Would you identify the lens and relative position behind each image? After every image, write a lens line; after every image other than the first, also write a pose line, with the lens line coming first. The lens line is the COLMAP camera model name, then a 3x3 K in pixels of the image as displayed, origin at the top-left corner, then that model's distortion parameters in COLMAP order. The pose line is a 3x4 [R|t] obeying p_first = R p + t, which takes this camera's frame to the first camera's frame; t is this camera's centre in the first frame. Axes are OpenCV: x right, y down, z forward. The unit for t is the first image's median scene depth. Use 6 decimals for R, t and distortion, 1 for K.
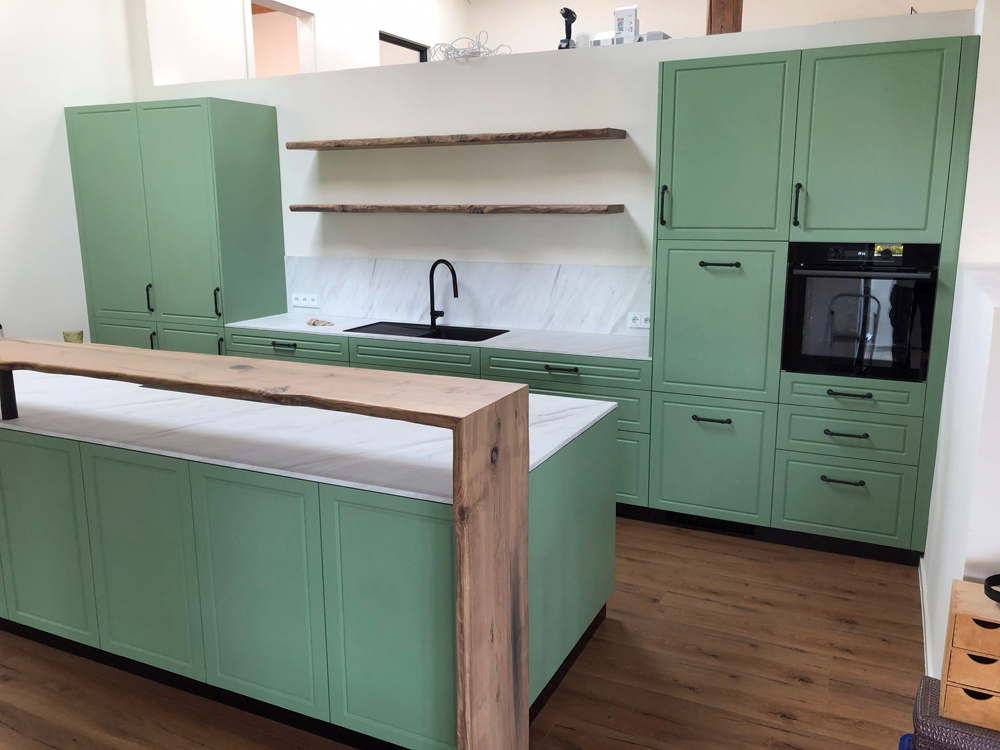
lens RADIAL K [[810.5, 0, 495.1], [0, 810.5, 369.9], [0, 0, 1]] dist [0.050089, -0.068831]
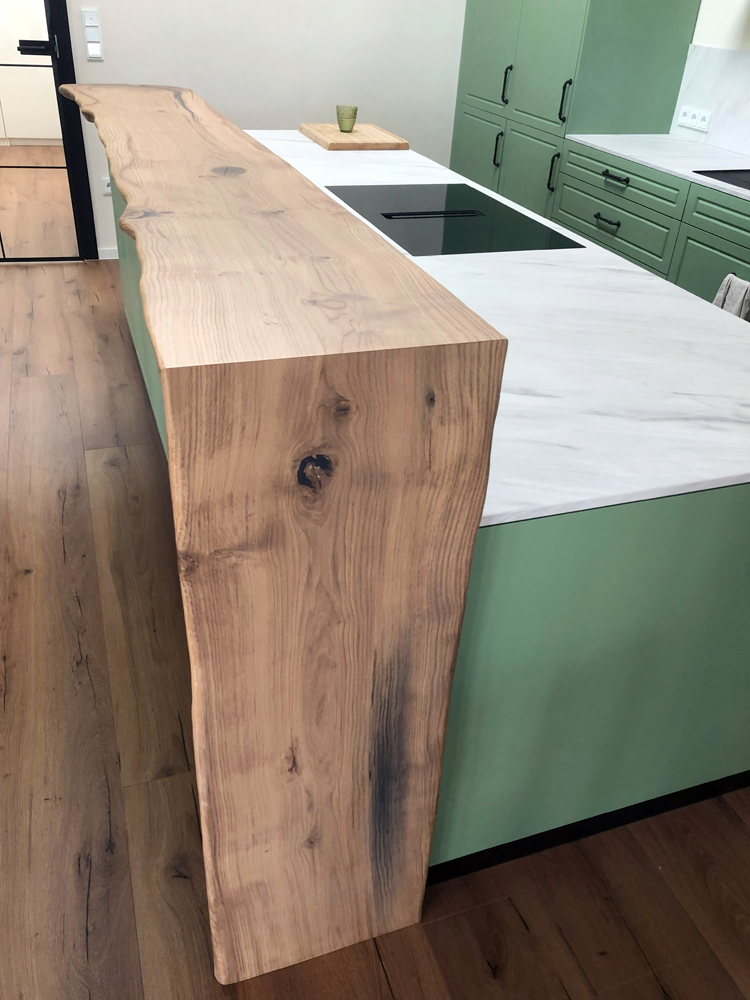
lens RADIAL K [[819.9, 0, 373.0], [0, 819.9, 488.8], [0, 0, 1]] dist [0.011451, 0.010339]
pose [[0.712067, 0.411262, -0.569055, 0.131178], [-0.200520, 0.895854, 0.396531, -0.033176], [0.672869, -0.168250, 0.720375, 0.321350]]
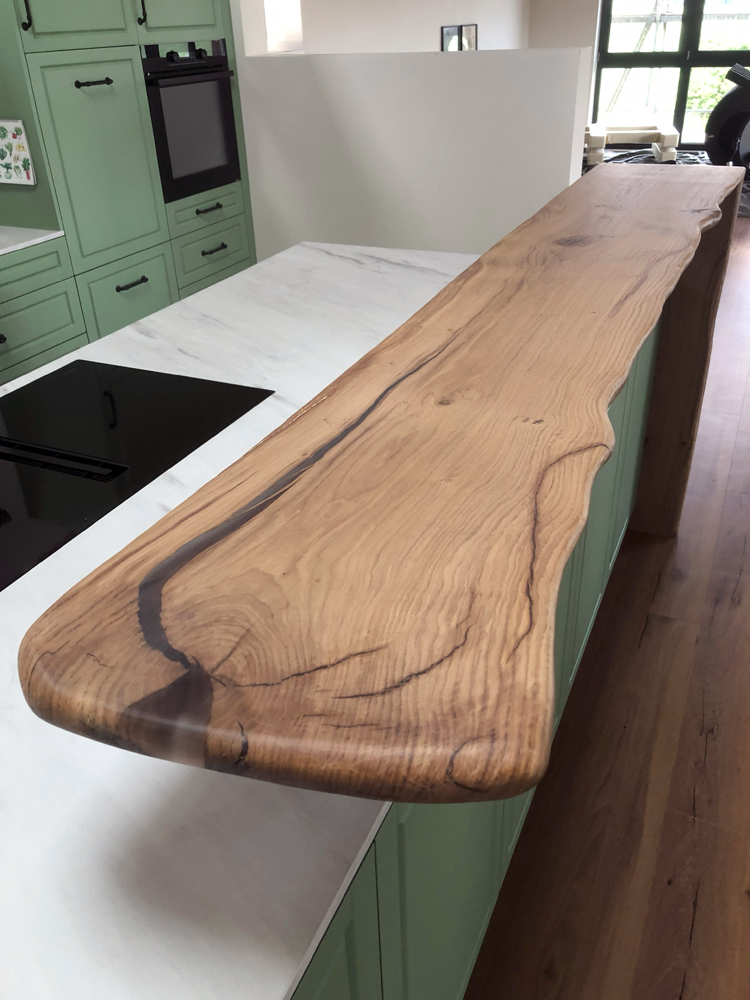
lens RADIAL K [[819.9, 0, 373.0], [0, 819.9, 488.8], [0, 0, 1]] dist [0.011451, 0.010339]
pose [[-0.018242, -0.494937, 0.868738, -0.533034], [0.234357, 0.842560, 0.484943, -0.104645], [-0.971980, 0.212441, 0.100622, 0.633210]]
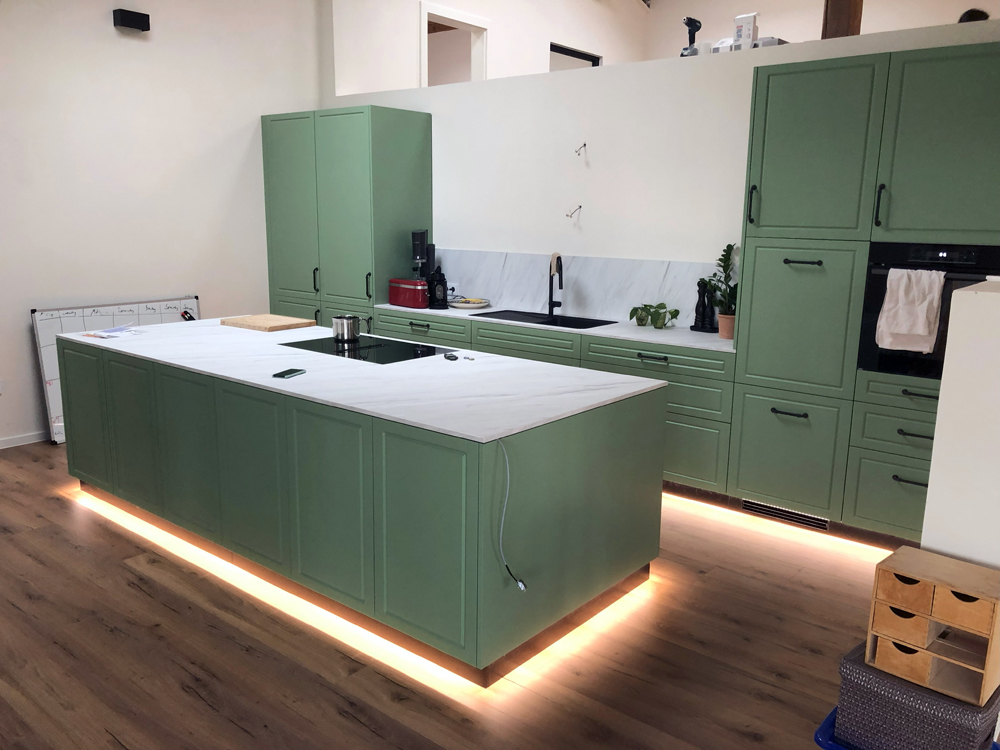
lens RADIAL K [[813.4, 0, 506.7], [0, 813.4, 377.9], [0, 0, 1]] dist [0.027357, -0.000204]
pose [[0.972051, 0.067465, -0.224868, 0.132111], [-0.067897, 0.997675, 0.005820, 0.031030], [0.224738, 0.009610, 0.974372, -0.079142]]
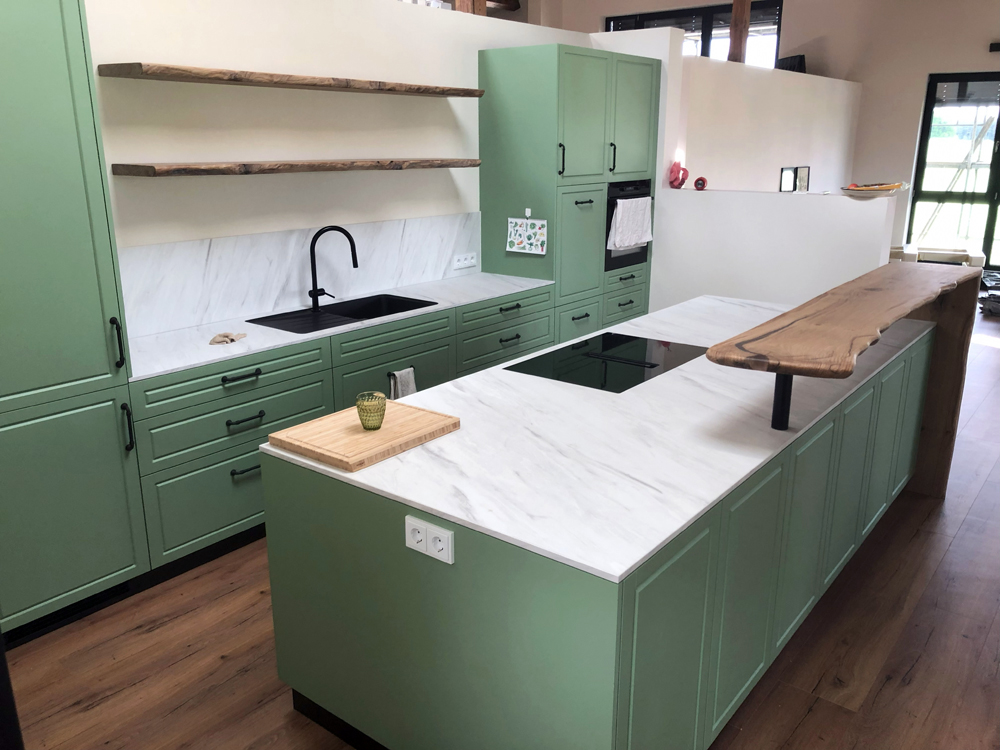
lens RADIAL K [[810.5, 0, 495.1], [0, 810.5, 369.9], [0, 0, 1]] dist [0.050089, -0.068831]
pose [[0.216612, -0.259857, 0.941039, -0.962828], [0.196071, 0.955863, 0.218818, -0.161815], [-0.956366, 0.137112, 0.258002, 0.708929]]
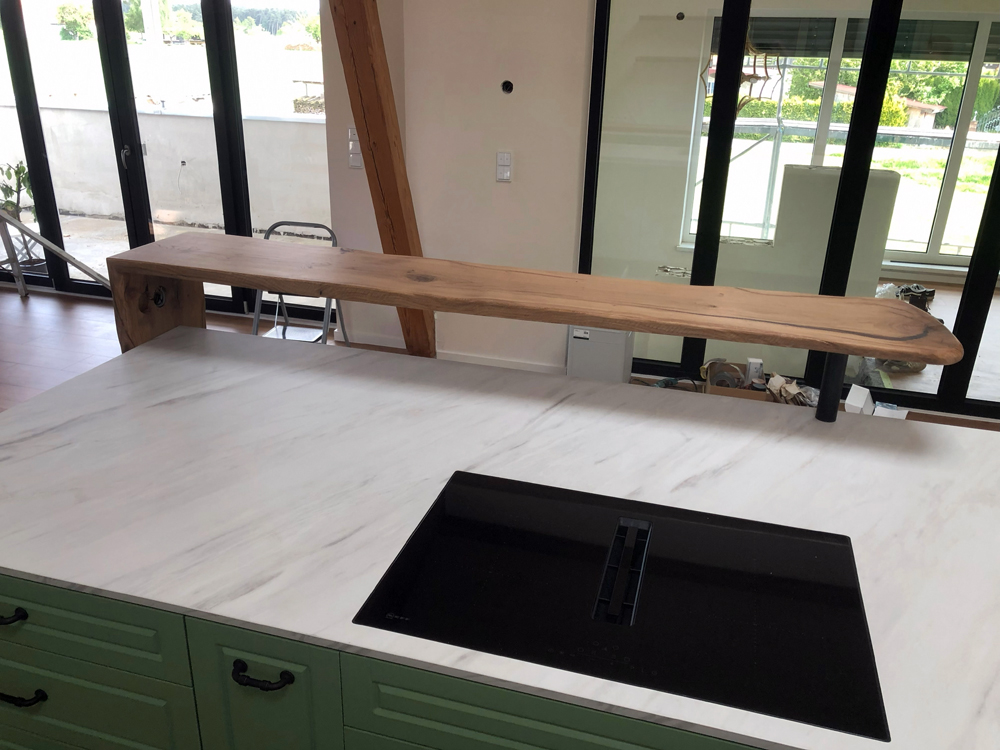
lens RADIAL K [[819.9, 0, 494.1], [0, 819.9, 362.2], [0, 0, 1]] dist [0.011451, 0.010339]
pose [[-0.985784, 0.046300, -0.161514, -0.136183], [-0.049560, 0.838385, 0.542821, -0.233918], [0.160544, 0.543109, -0.824171, 1.011581]]
